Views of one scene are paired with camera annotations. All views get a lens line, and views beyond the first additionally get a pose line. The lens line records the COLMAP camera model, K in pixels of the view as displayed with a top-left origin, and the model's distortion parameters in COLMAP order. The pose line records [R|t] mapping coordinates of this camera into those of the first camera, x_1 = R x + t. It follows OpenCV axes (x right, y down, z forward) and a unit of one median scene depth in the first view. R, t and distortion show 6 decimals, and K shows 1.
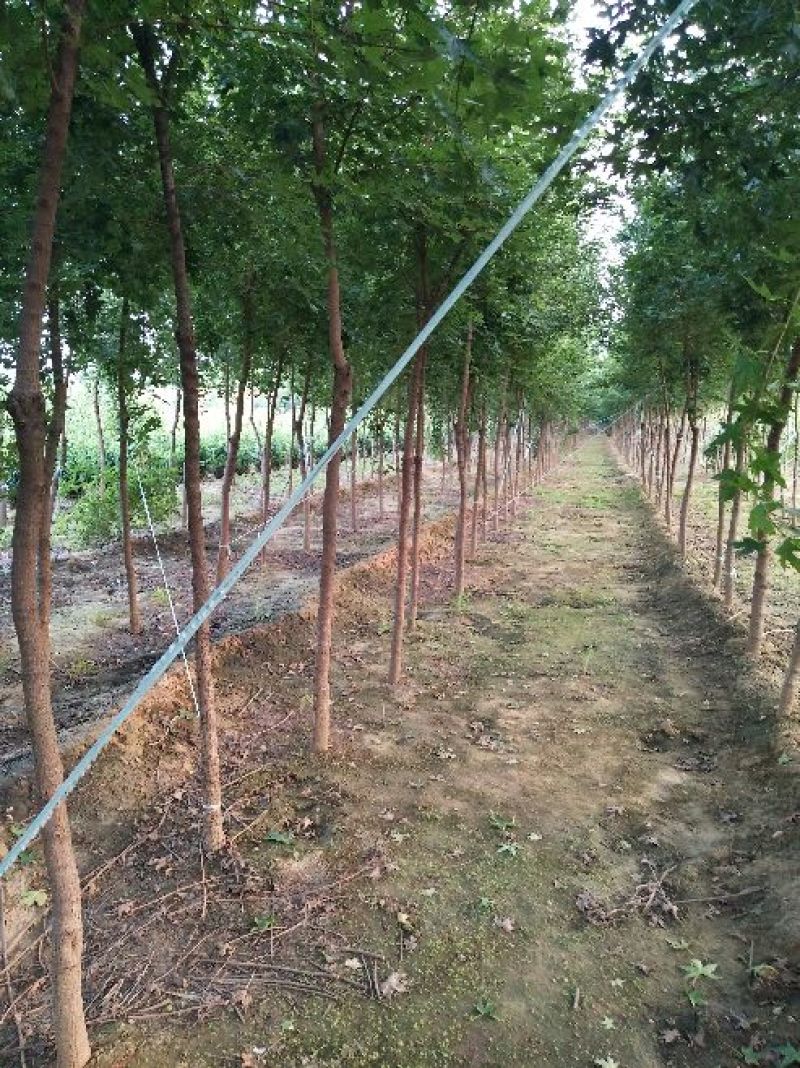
lens RADIAL K [[809.1, 0, 400.0], [0, 809.1, 534.0], [0, 0, 1]] dist [0.044244, -0.102524]
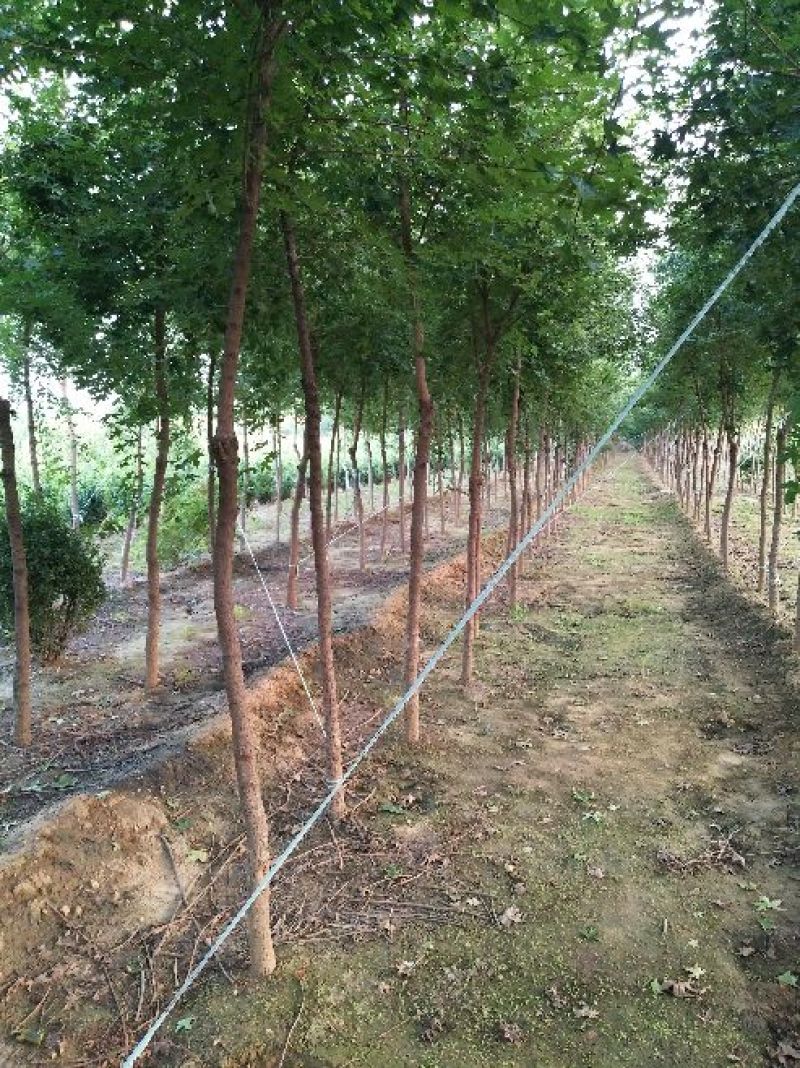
lens RADIAL K [[809.1, 0, 400.0], [0, 809.1, 534.0], [0, 0, 1]] dist [0.044244, -0.102524]
pose [[0.999042, -0.022426, -0.037566, -0.068898], [0.021392, 0.999387, -0.027720, 0.011450], [0.038165, 0.026890, 0.998910, -0.136325]]
